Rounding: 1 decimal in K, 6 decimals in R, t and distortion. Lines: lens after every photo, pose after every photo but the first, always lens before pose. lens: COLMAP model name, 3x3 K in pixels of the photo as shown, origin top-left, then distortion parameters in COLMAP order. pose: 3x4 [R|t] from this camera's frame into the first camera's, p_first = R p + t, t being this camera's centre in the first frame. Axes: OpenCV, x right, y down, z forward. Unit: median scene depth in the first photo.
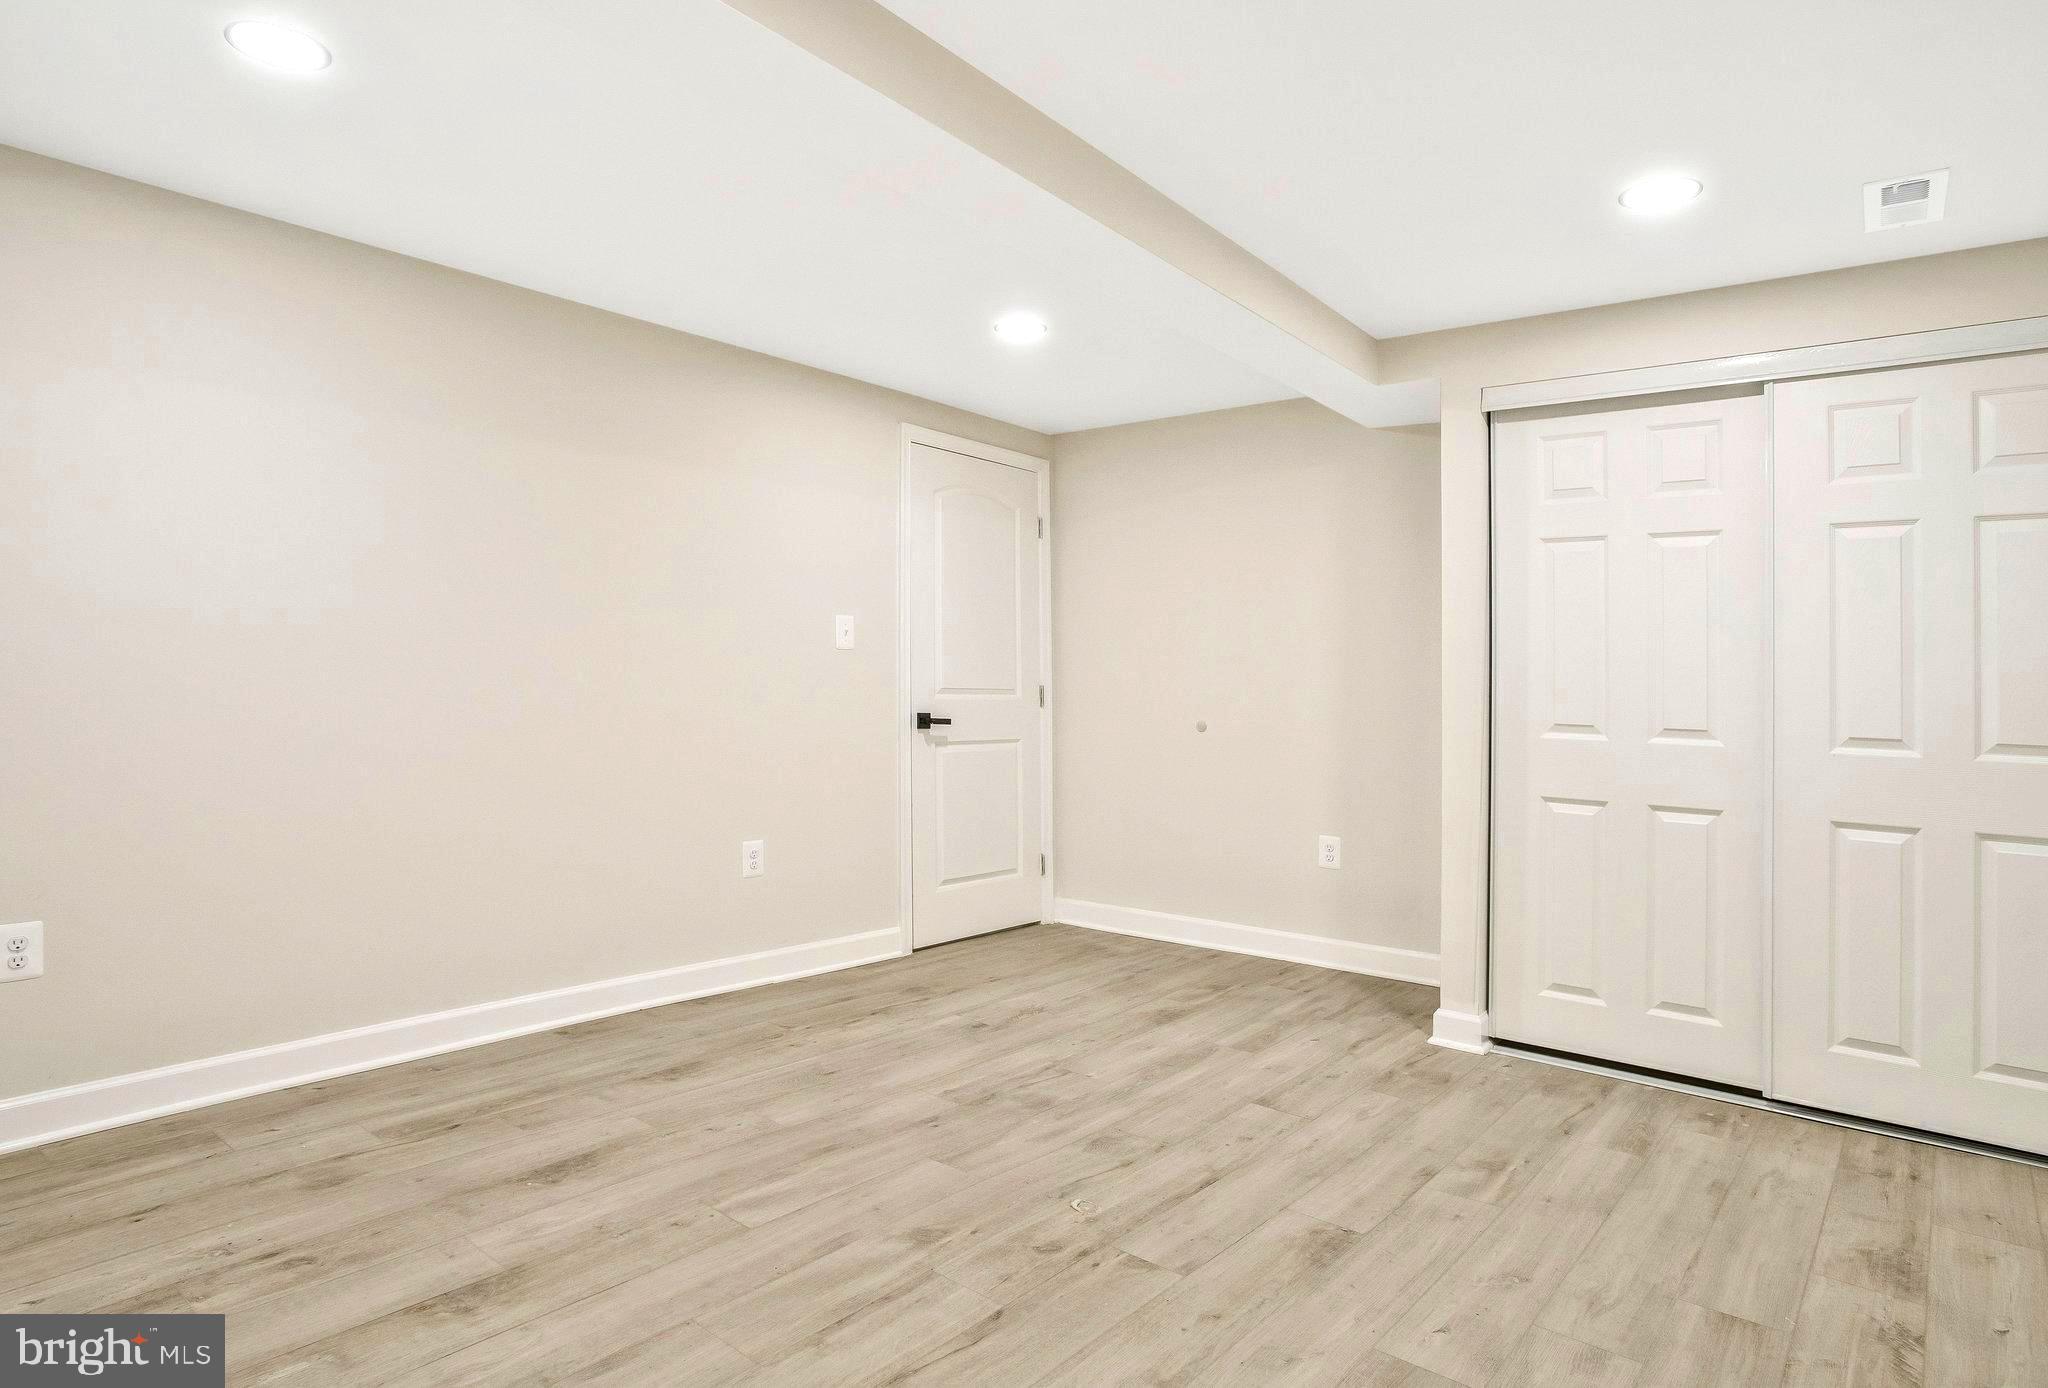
lens RADIAL K [[1165.7, 0, 1024.0], [0, 1165.7, 694.0], [0, 0, 1]] dist [0.000617, 0.000211]
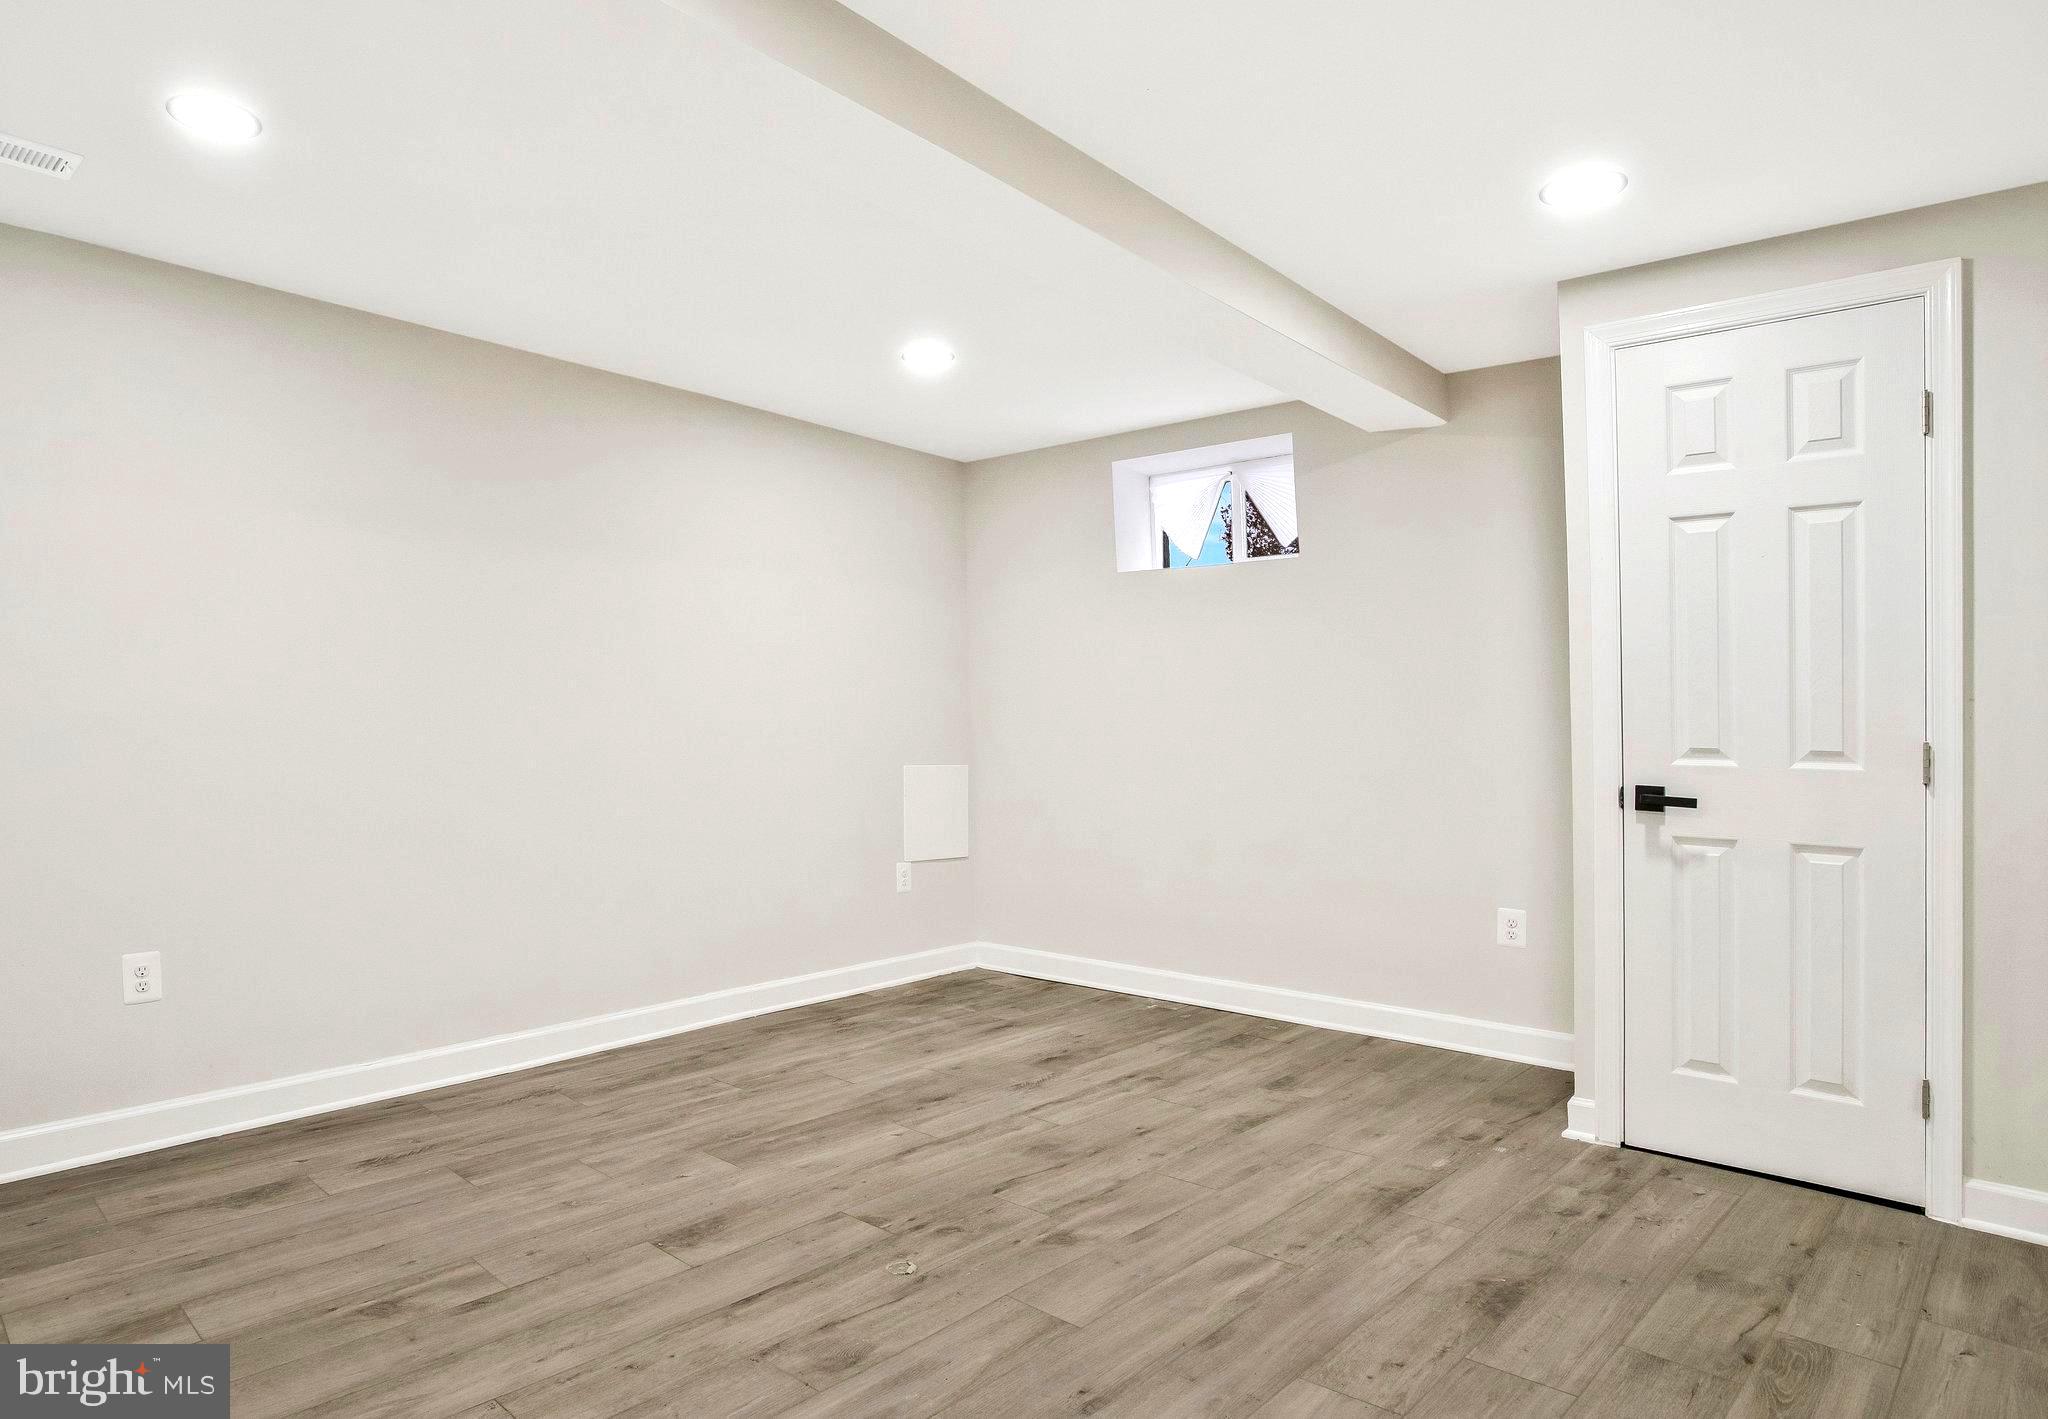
lens RADIAL K [[1247.8, 0, 1024.0], [0, 1247.8, 709.5], [0, 0, 1]] dist [0.001345, 0.000282]
pose [[-0.999726, -0.018615, 0.014177, -0.056596], [-0.018718, 0.999799, -0.007165, -0.015241], [-0.014041, -0.007428, -0.999874, 2.142444]]
